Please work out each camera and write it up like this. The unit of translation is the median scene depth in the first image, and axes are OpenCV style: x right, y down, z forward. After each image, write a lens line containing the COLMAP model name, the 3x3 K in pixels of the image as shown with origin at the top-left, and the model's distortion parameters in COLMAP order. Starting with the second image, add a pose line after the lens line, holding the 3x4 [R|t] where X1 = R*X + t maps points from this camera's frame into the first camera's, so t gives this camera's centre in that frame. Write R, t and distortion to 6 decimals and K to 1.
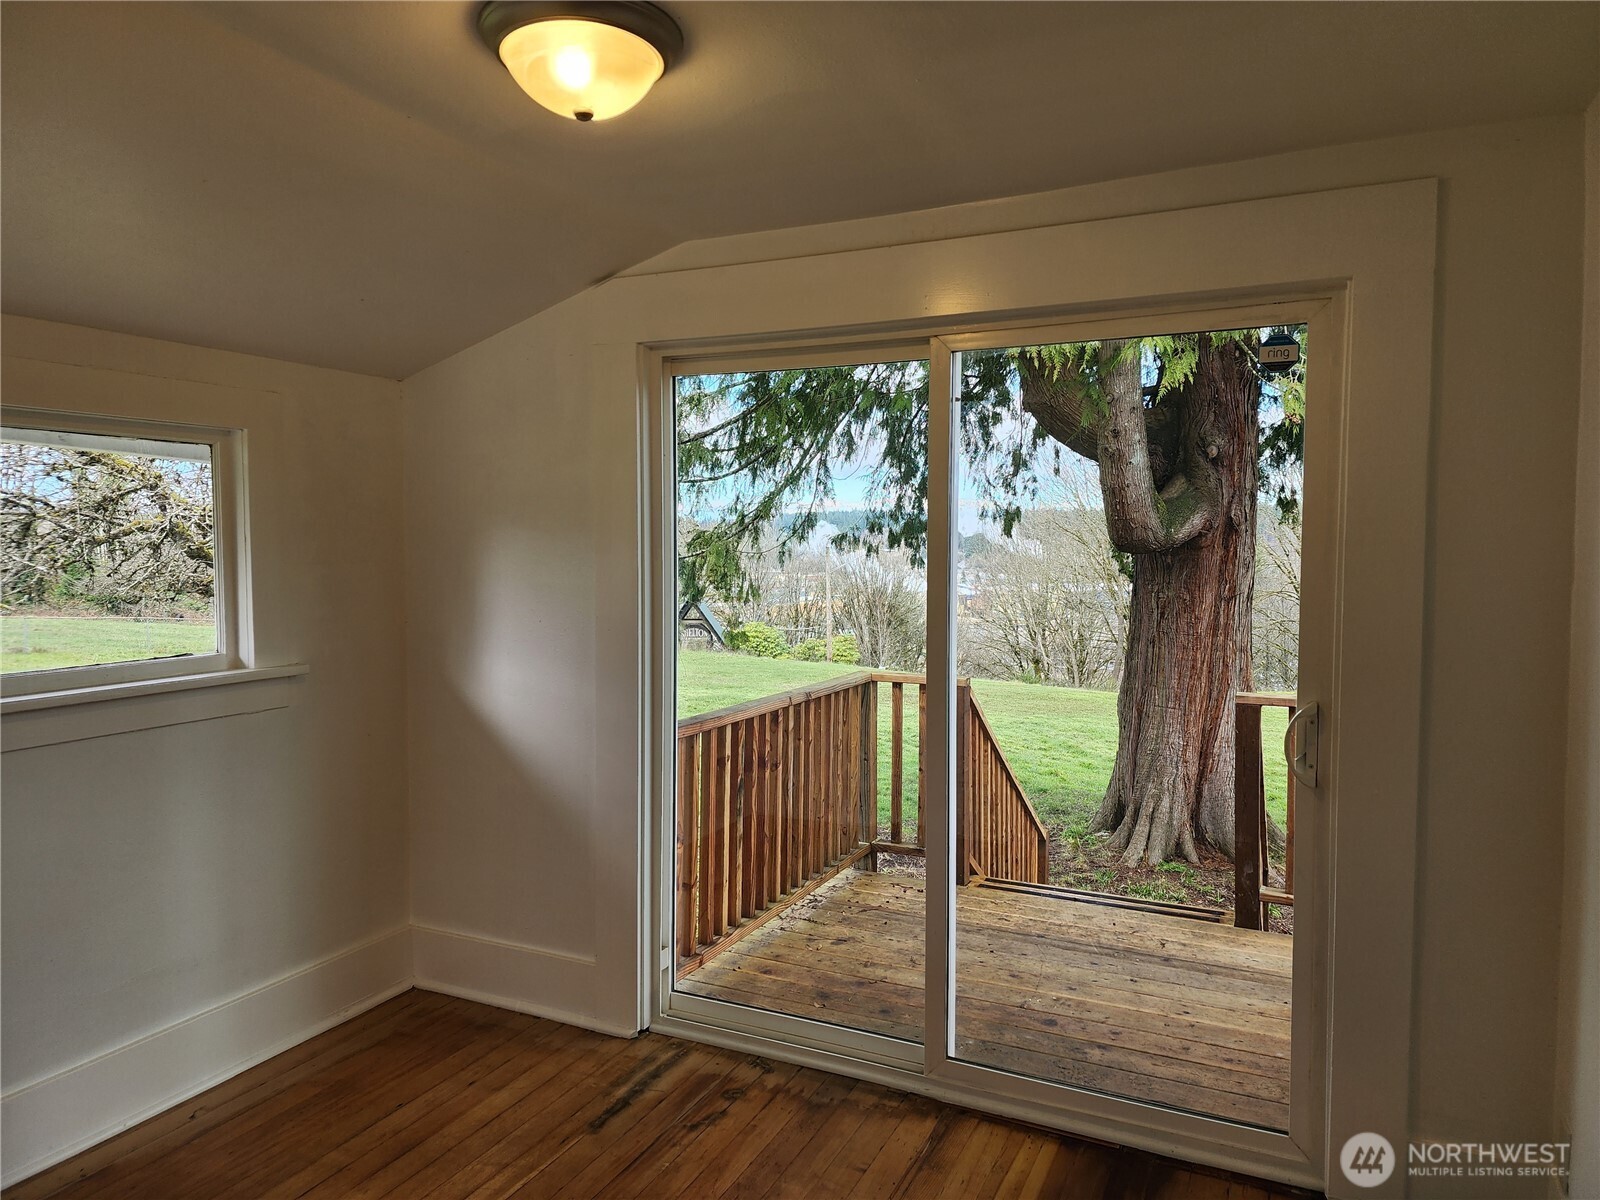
lens RADIAL K [[1067.6, 0, 802.0], [0, 1067.6, 596.1], [0, 0, 1]] dist [0.074046, -0.056737]
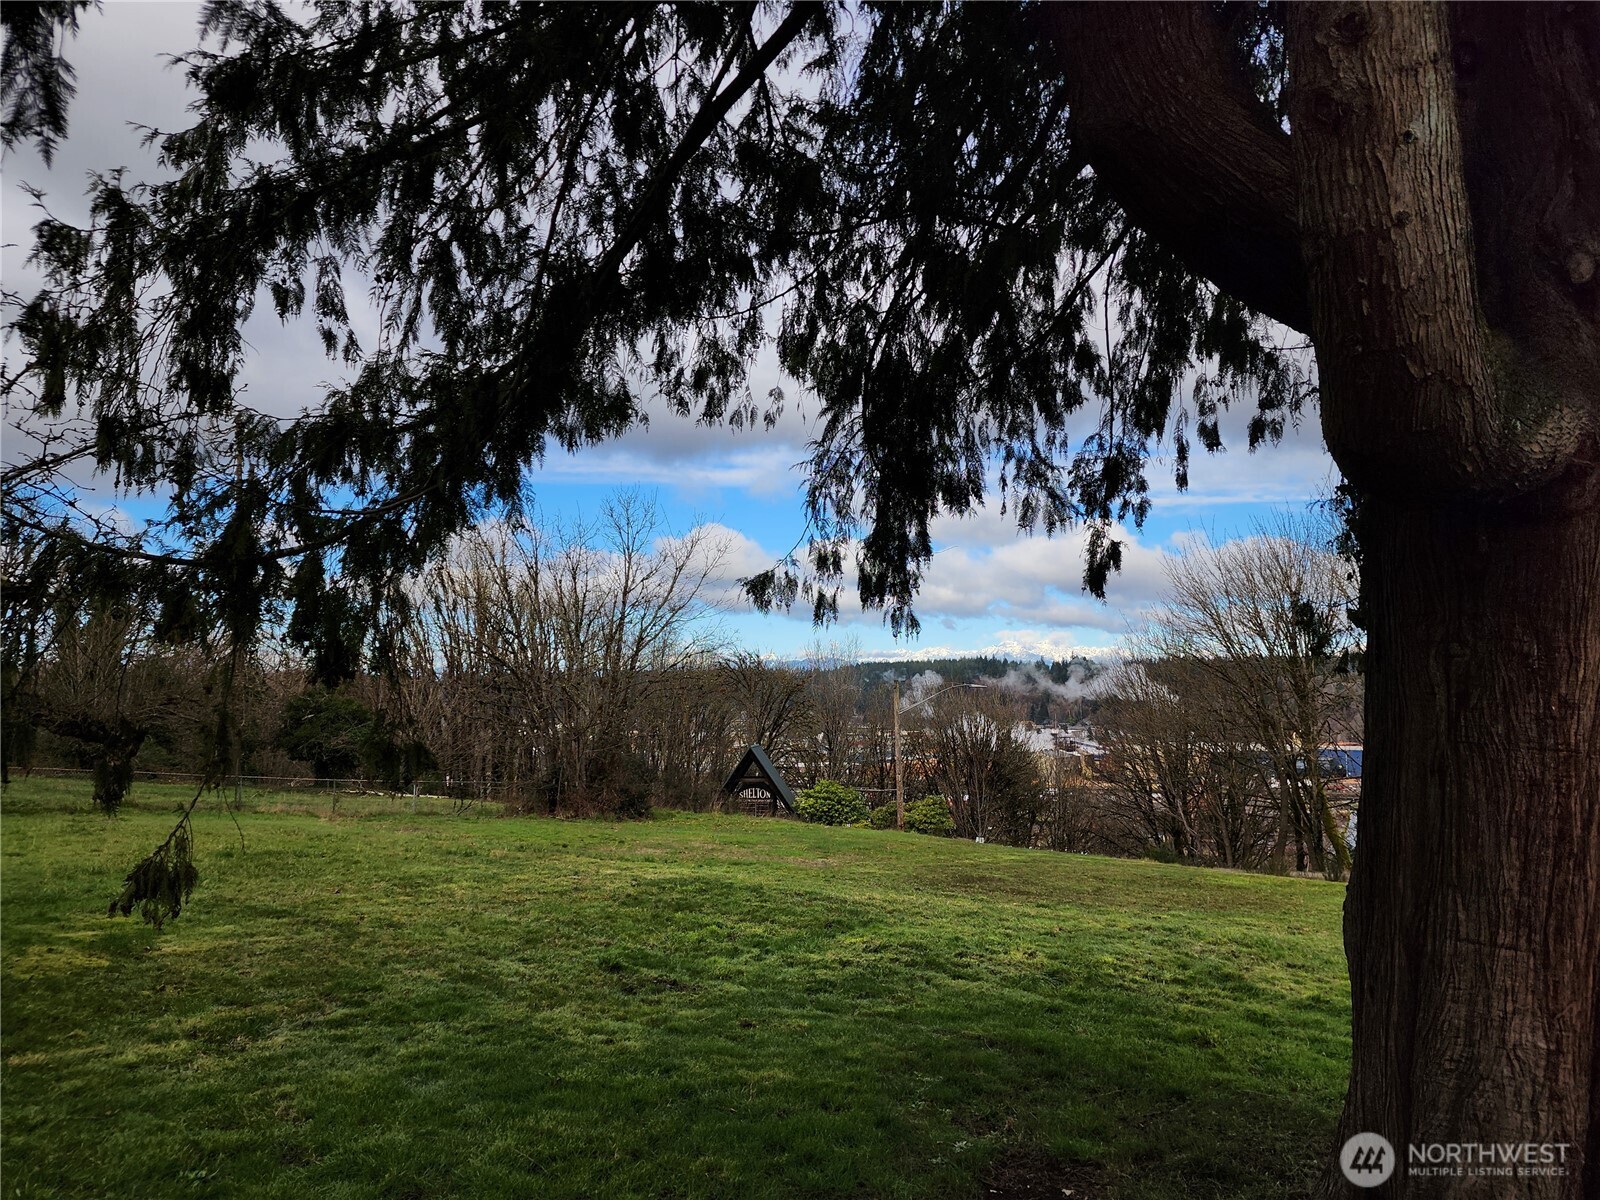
lens RADIAL K [[1198.2, 0, 799.5], [0, 1198.2, 603.8], [0, 0, 1]] dist [0.010560, 0.001453]
pose [[0.996238, -0.008753, -0.086214, 0.094066], [-0.002167, 0.992059, -0.125754, 0.026847], [0.086630, 0.125468, 0.988308, 0.382593]]
